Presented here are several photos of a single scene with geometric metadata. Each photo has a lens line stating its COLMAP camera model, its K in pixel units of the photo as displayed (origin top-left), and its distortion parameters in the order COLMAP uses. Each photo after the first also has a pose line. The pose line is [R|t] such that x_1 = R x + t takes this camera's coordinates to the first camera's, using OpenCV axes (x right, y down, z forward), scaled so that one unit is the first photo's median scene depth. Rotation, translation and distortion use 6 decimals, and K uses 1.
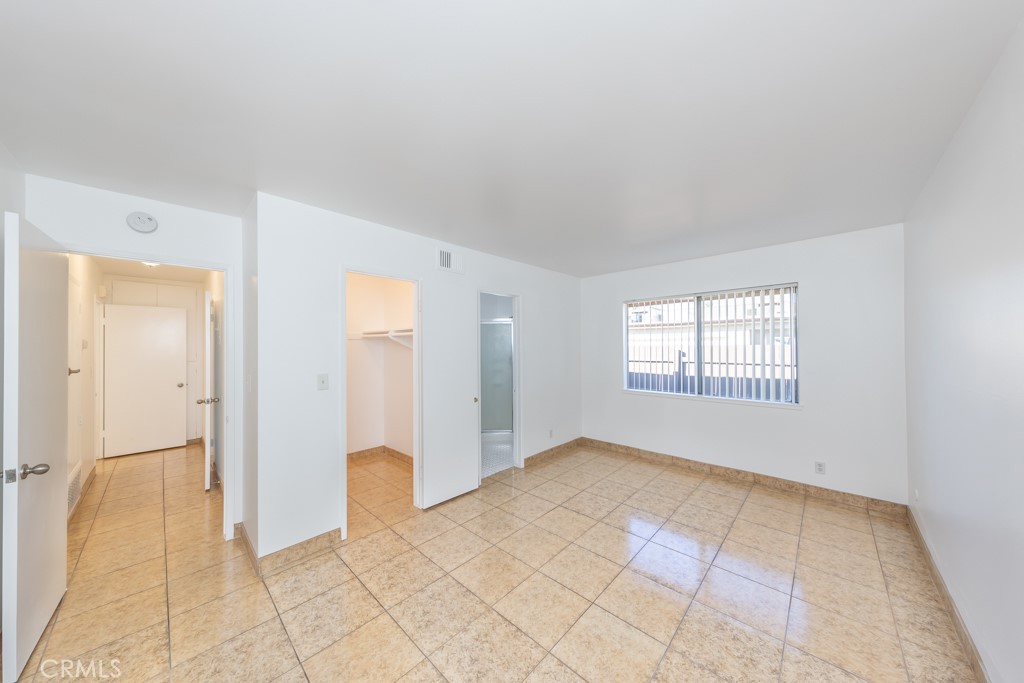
lens RADIAL K [[335.5, 0, 513.5], [0, 335.5, 346.0], [0, 0, 1]] dist [0.001710, -0.000064]
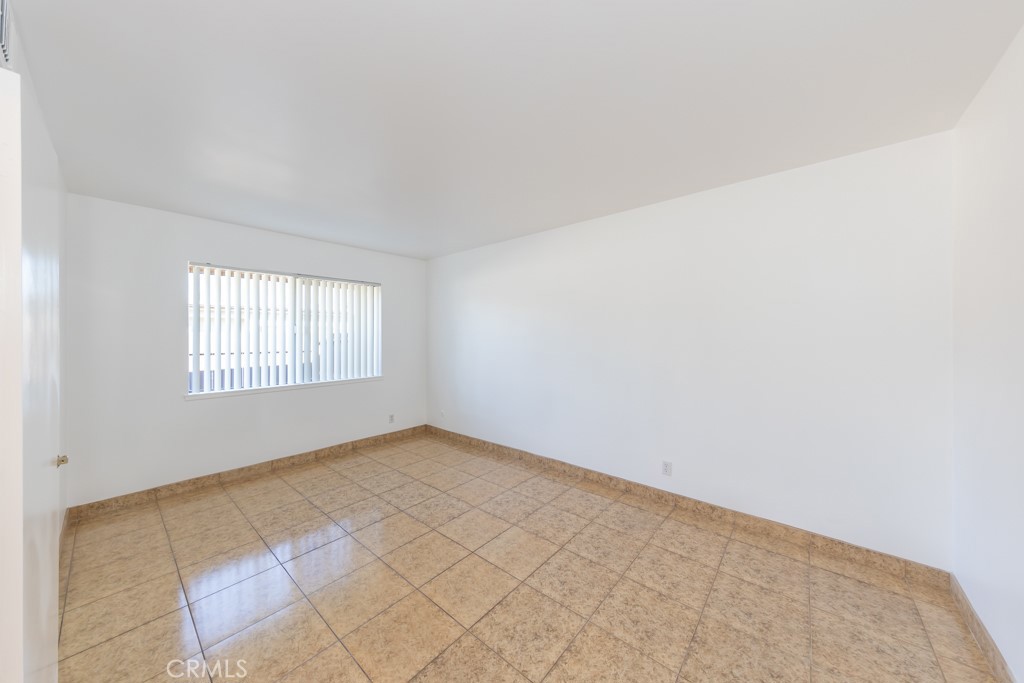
lens RADIAL K [[335.5, 0, 514.7], [0, 335.5, 335.4], [0, 0, 1]] dist [0.001710, -0.000064]
pose [[-0.051803, 0.003042, 0.998653, -0.538893], [-0.001991, 0.999993, -0.003150, 0.006628], [-0.998655, -0.002151, -0.051796, 0.525394]]
